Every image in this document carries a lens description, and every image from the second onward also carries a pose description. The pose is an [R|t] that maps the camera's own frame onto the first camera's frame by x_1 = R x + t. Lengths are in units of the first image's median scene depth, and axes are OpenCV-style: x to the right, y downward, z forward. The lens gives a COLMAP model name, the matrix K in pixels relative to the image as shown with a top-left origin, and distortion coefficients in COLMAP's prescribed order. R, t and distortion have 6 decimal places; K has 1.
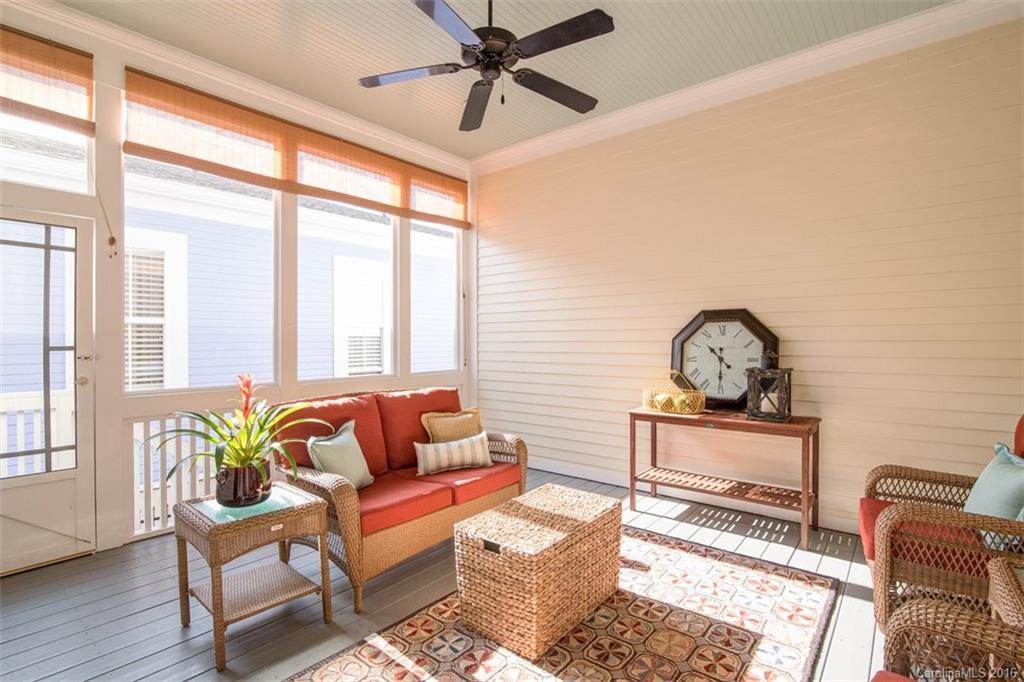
lens RADIAL K [[491.1, 0, 515.0], [0, 491.1, 340.2], [0, 0, 1]] dist [-0.020219, -0.000279]
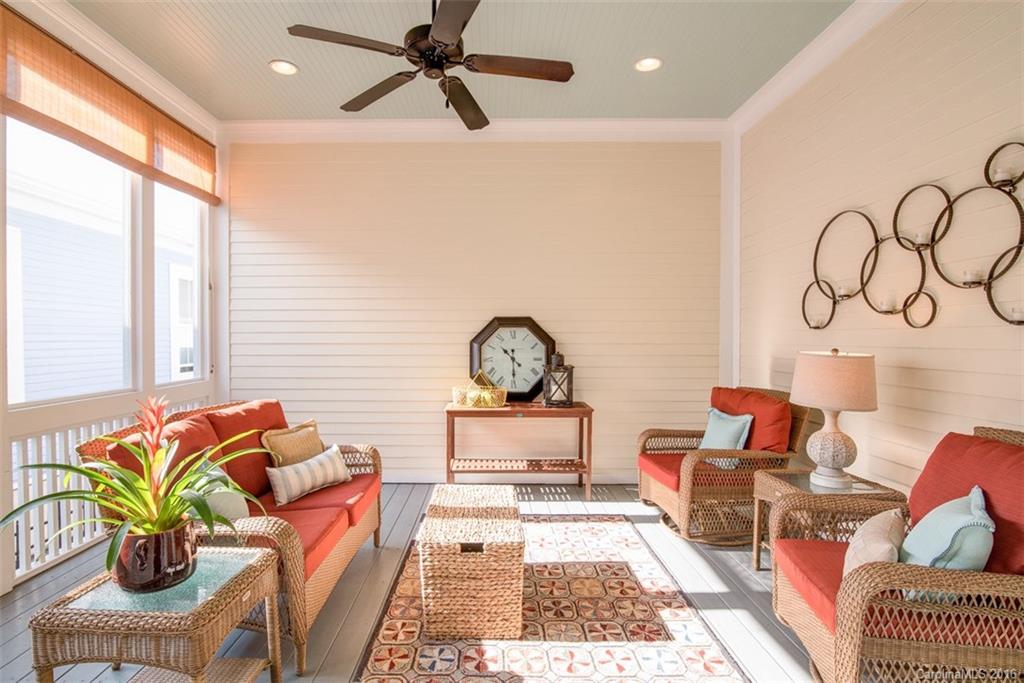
lens RADIAL K [[491.1, 0, 512.9], [0, 491.1, 347.3], [0, 0, 1]] dist [-0.020219, -0.000279]
pose [[0.769054, -0.004871, 0.639165, -0.386469], [-0.005616, 0.999881, 0.014377, -0.007765], [-0.639159, -0.014646, 0.768935, 0.098640]]
